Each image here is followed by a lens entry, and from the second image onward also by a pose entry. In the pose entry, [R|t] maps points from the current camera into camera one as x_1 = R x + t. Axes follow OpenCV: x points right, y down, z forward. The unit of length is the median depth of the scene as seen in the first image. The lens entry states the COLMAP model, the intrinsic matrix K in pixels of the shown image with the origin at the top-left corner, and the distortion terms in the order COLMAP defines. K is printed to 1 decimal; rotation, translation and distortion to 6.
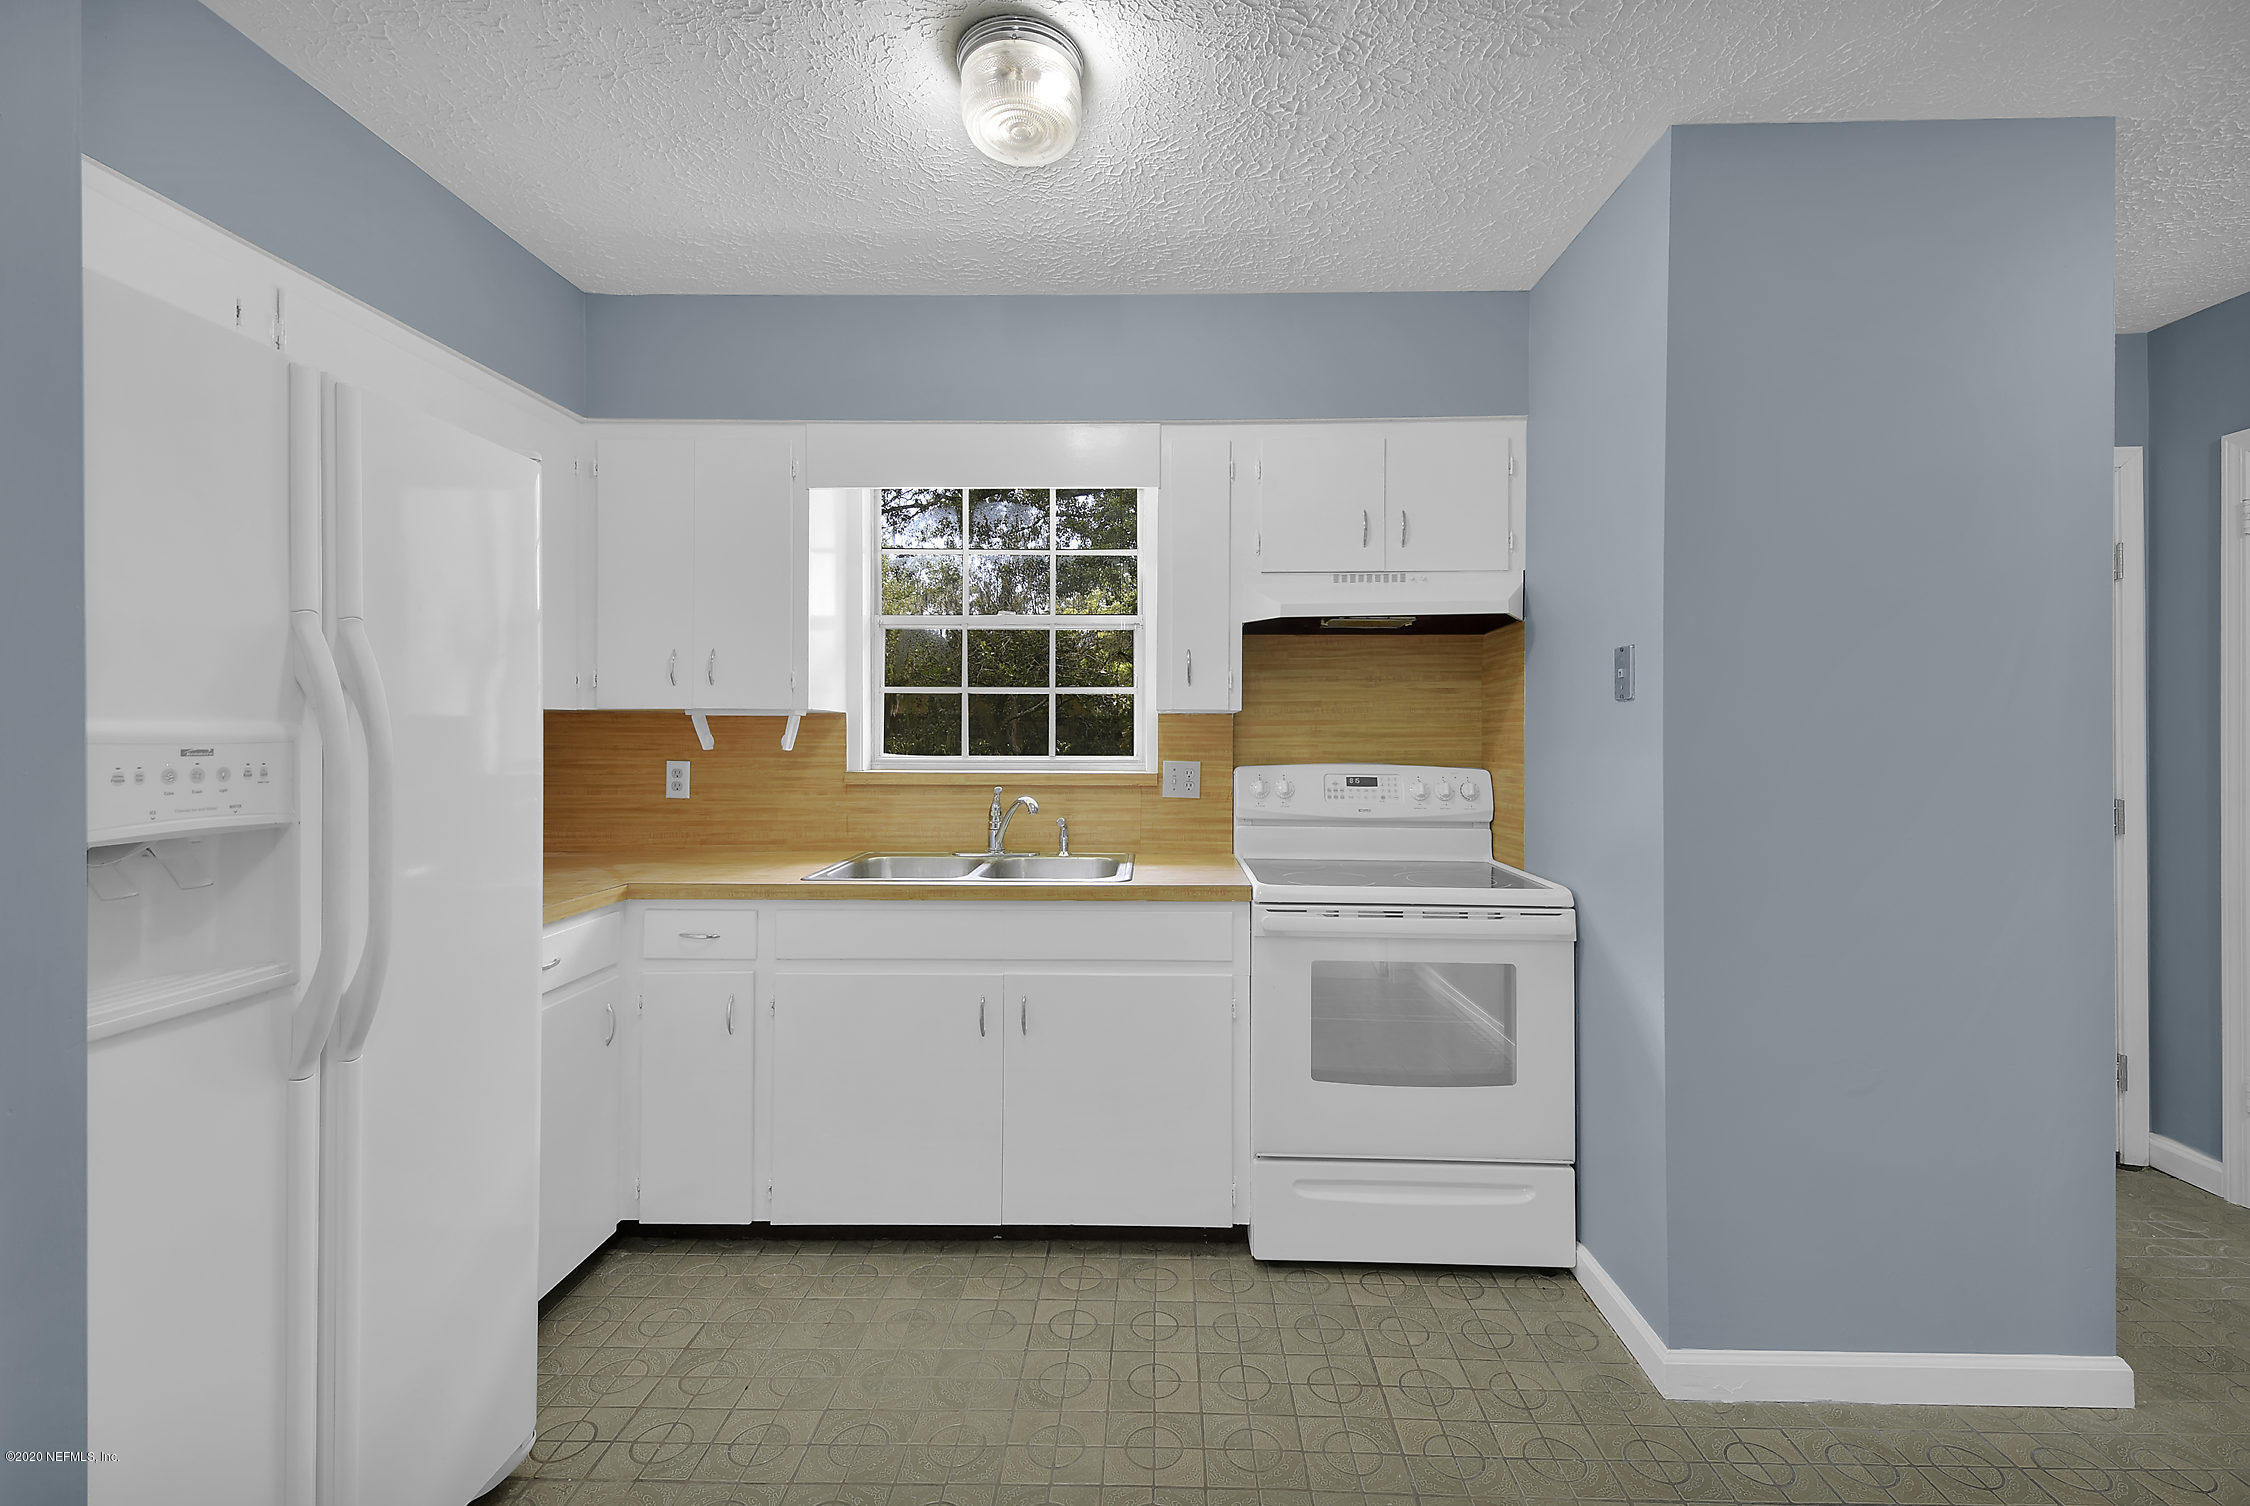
lens RADIAL K [[983.8, 0, 1138.9], [0, 983.8, 737.9], [0, 0, 1]] dist [0.043875, -0.000370]
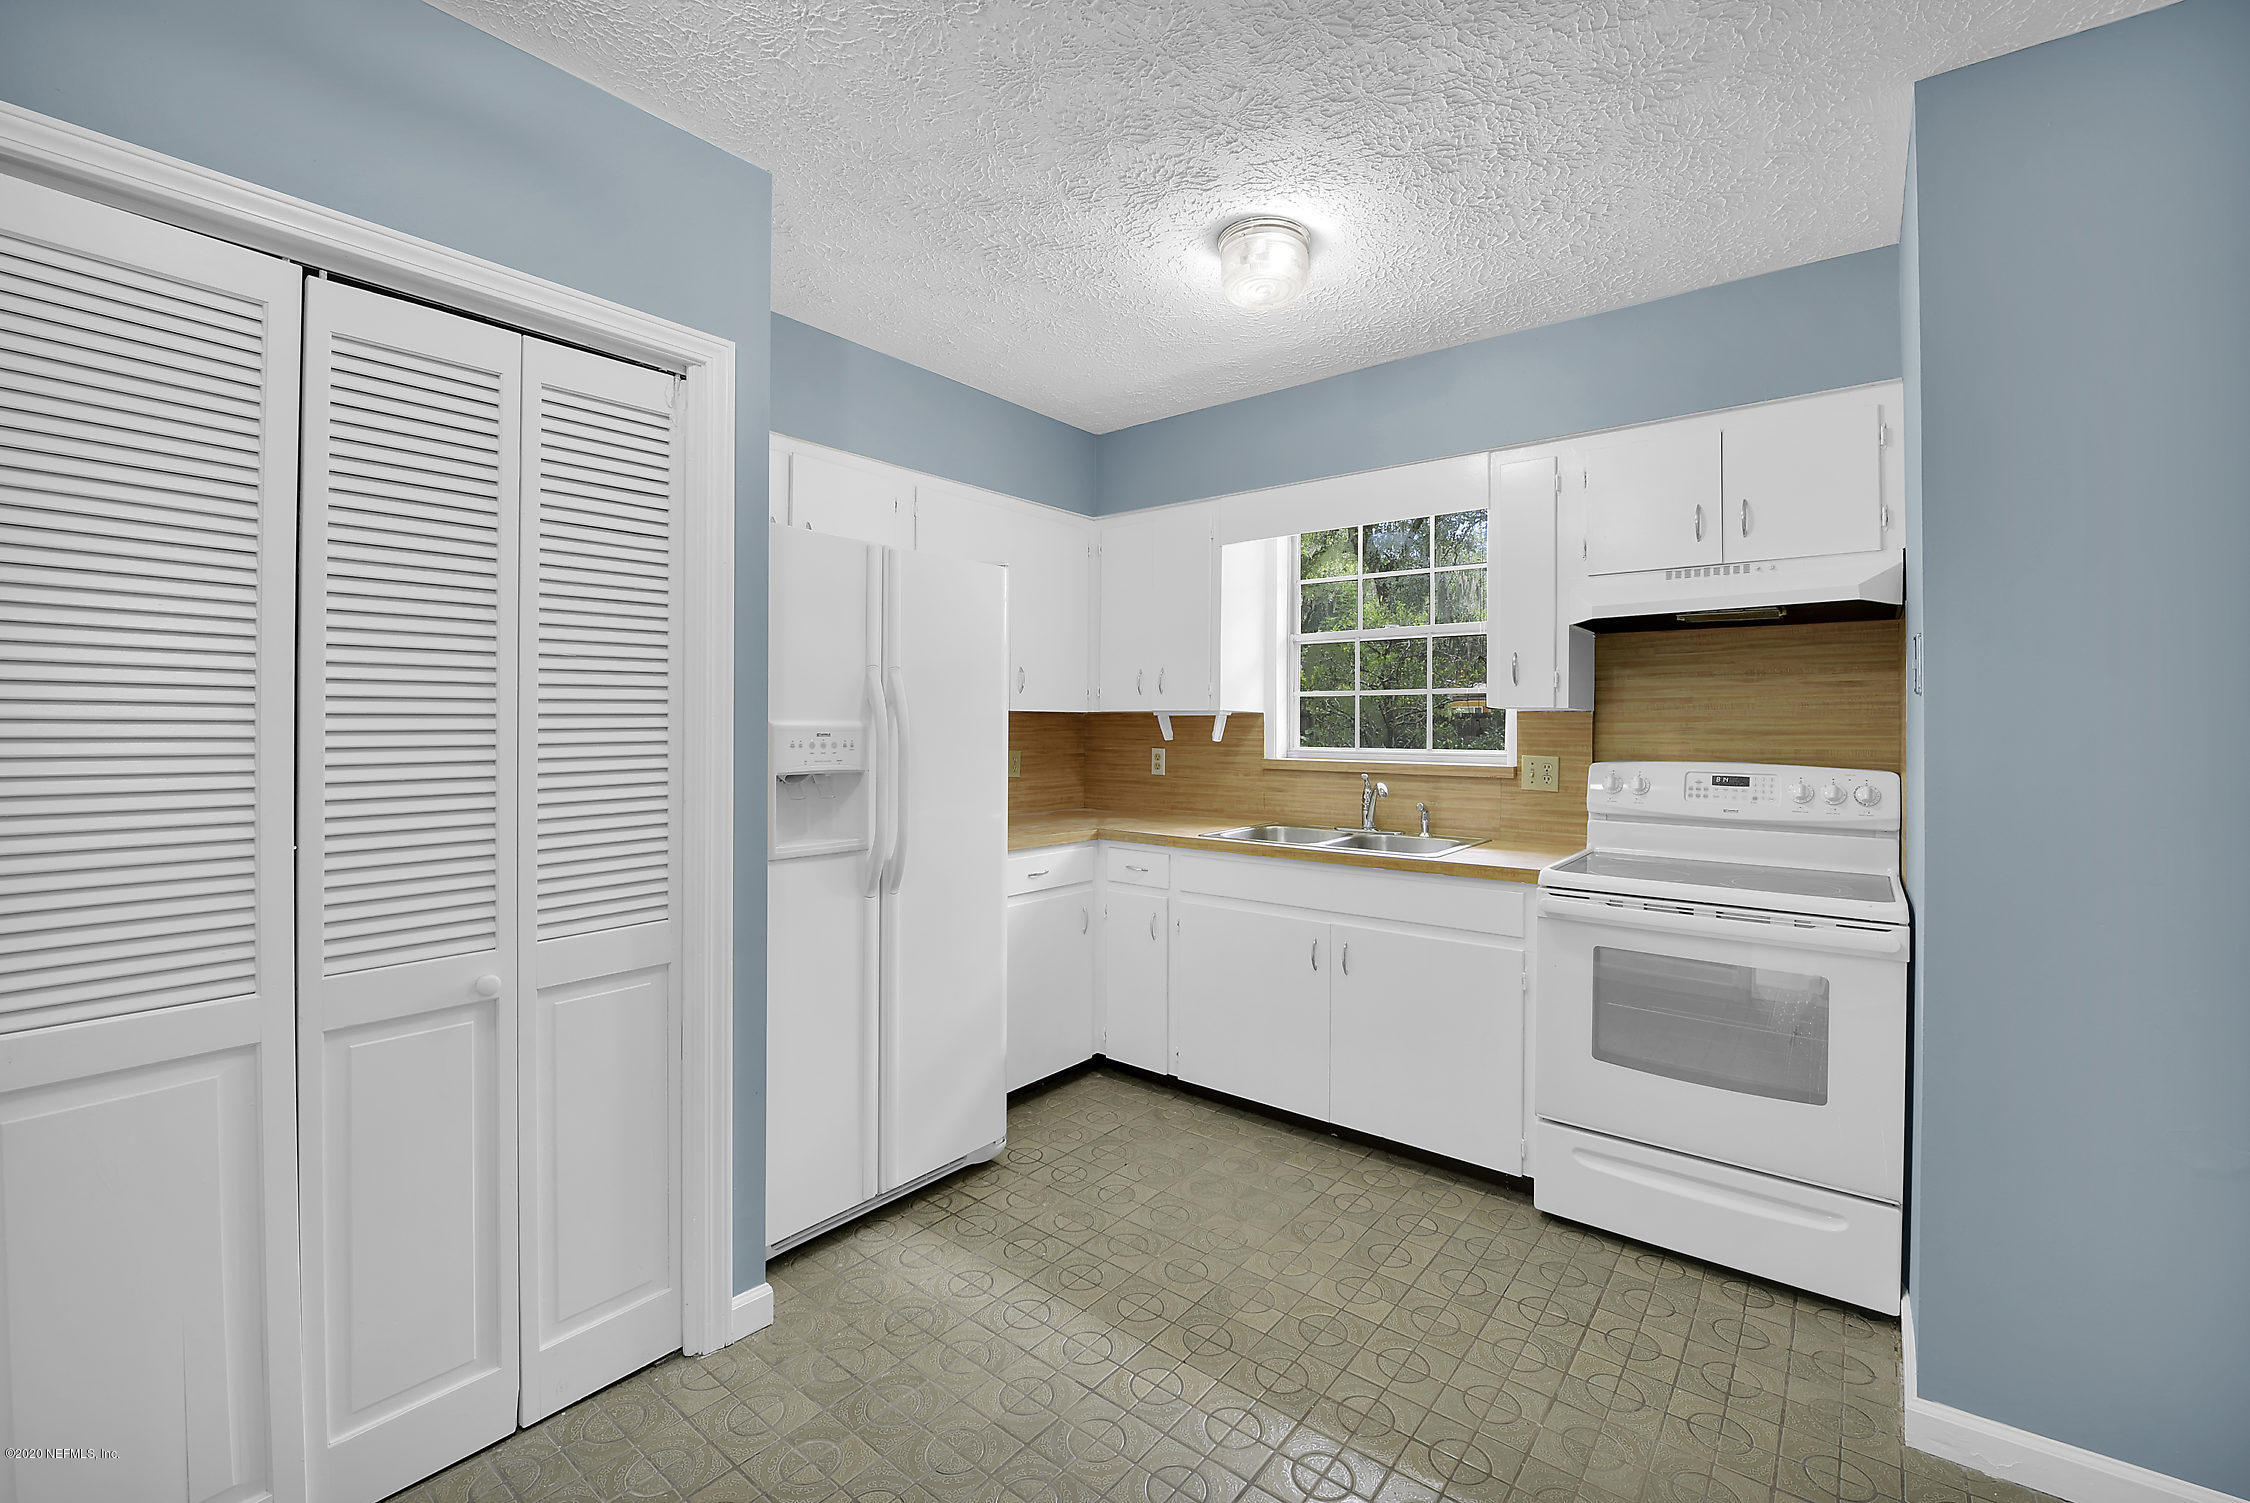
lens RADIAL K [[936.3, 0, 1134.9], [0, 936.3, 728.4], [0, 0, 1]] dist [-0.001343, -0.000415]
pose [[0.803211, 0.003169, -0.595686, 0.311345], [-0.007405, 0.999962, -0.004665, 0.001892], [0.595648, 0.008158, 0.803204, -0.079290]]
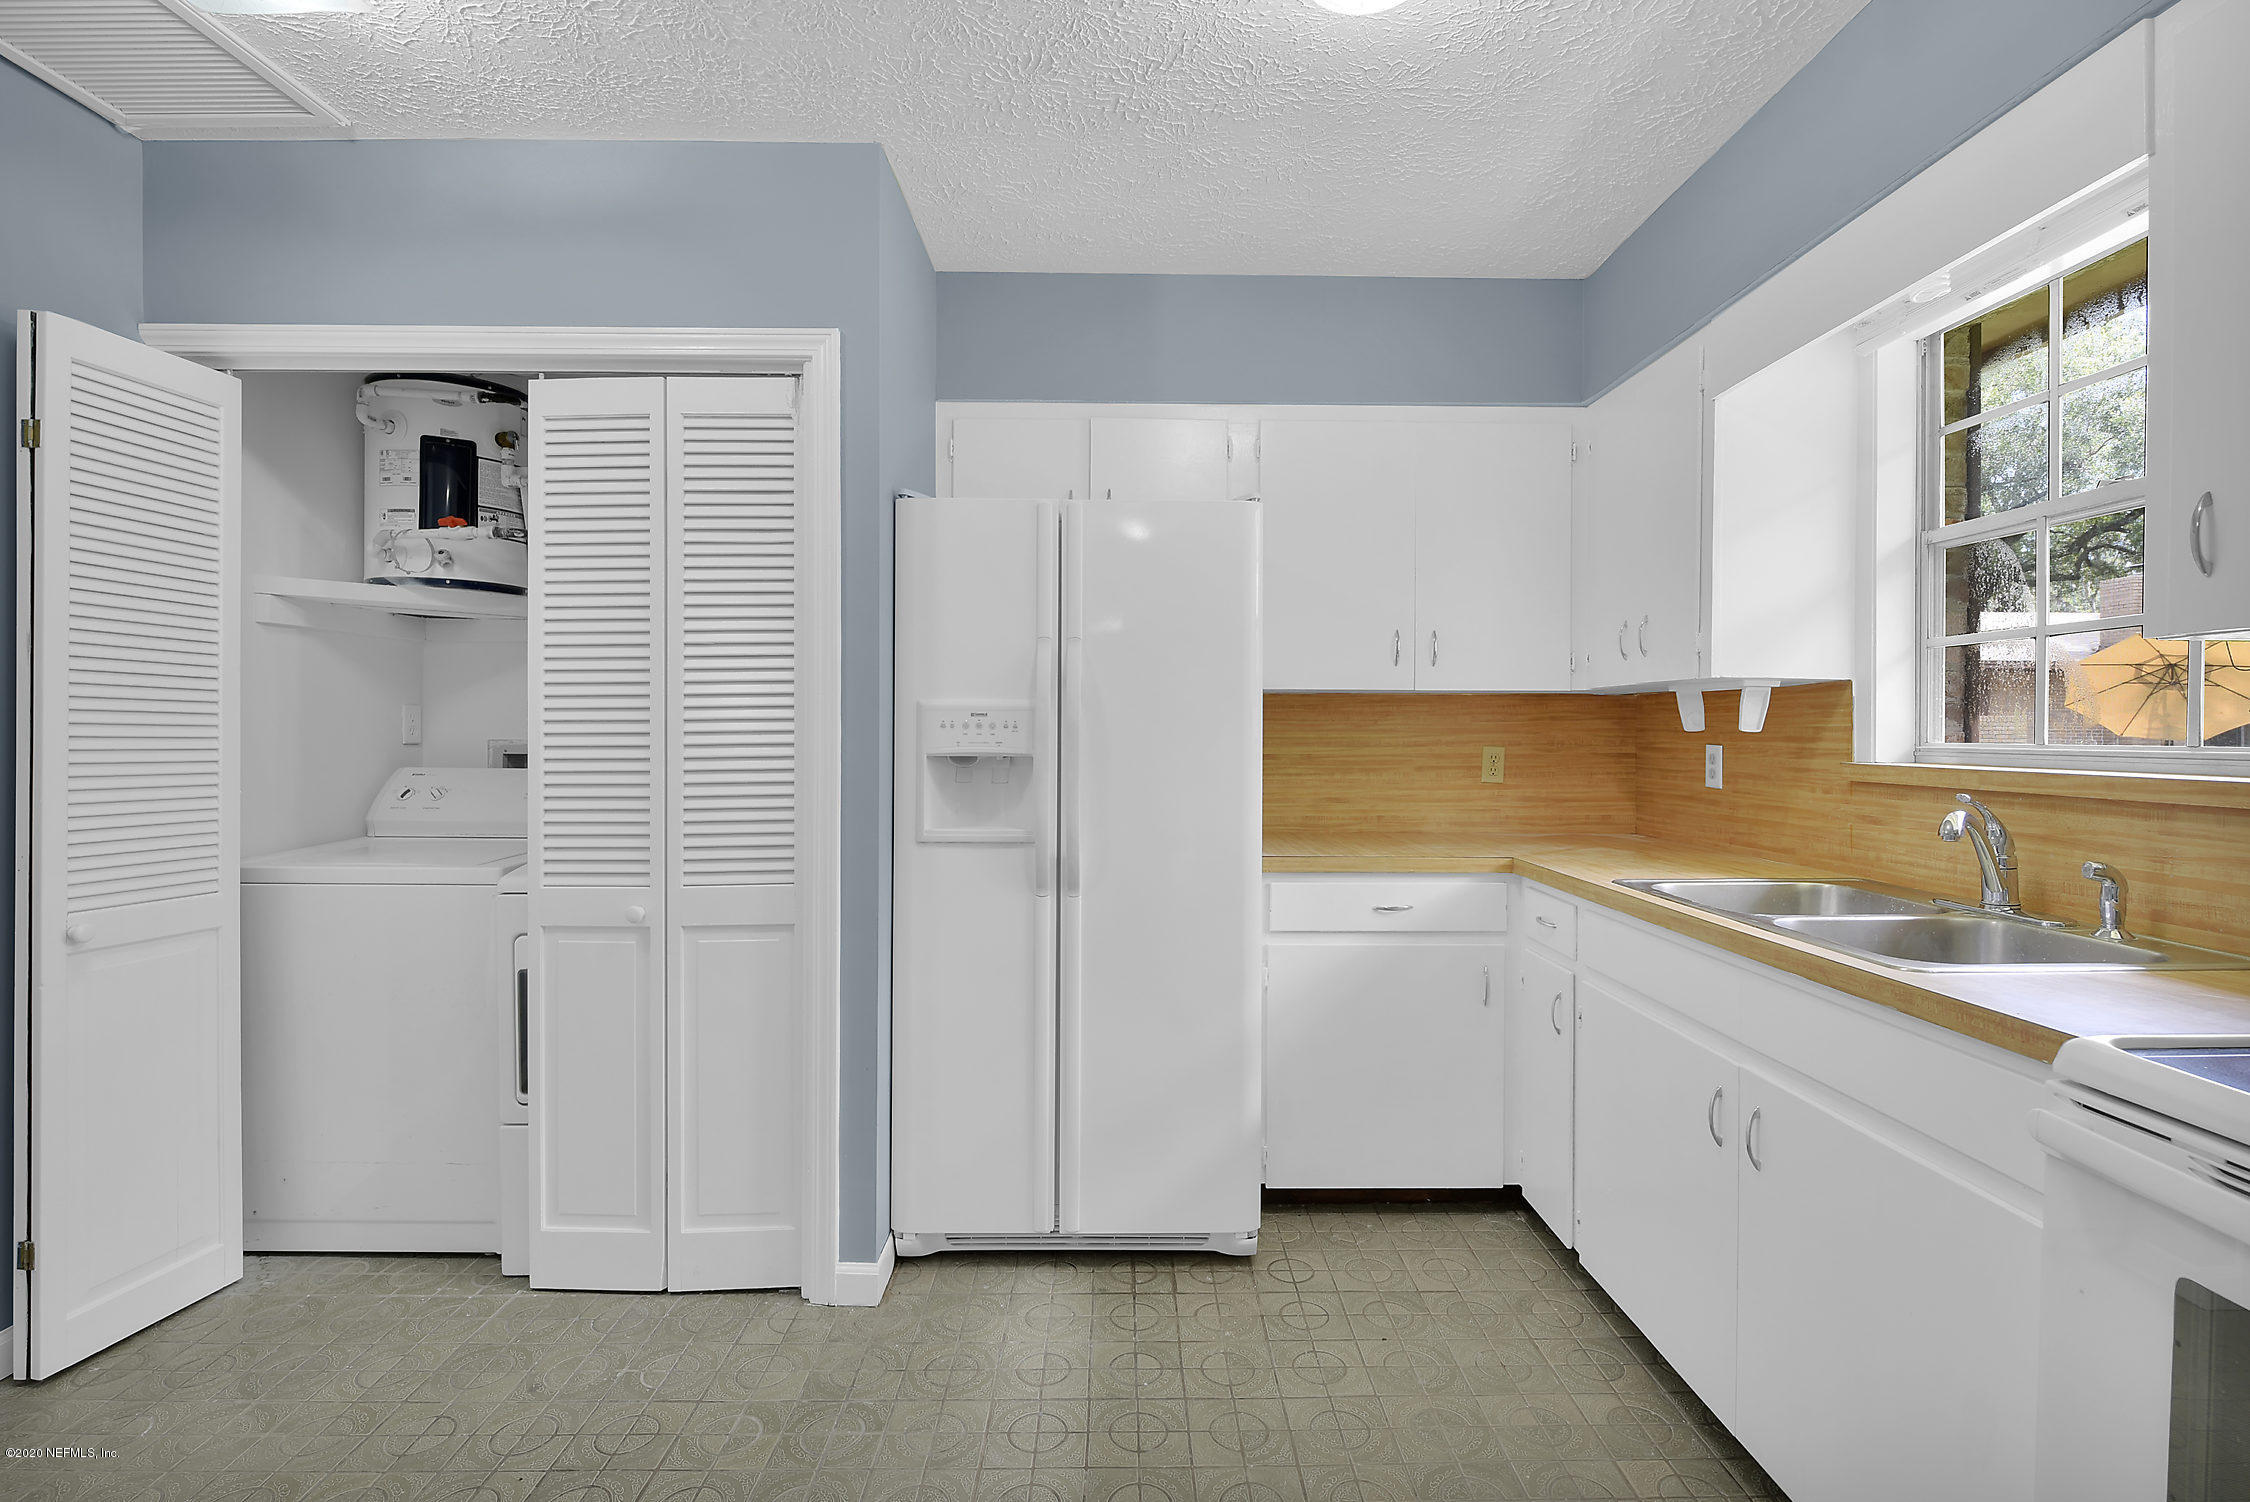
lens RADIAL K [[1040.5, 0, 1133.8], [0, 1040.5, 741.7], [0, 0, 1]] dist [-0.000537, -0.000132]
pose [[0.048738, 0.008726, -0.998773, 0.454671], [-0.009857, 0.999917, 0.008255, 0.018900], [0.998763, 0.009443, 0.048820, 0.475738]]
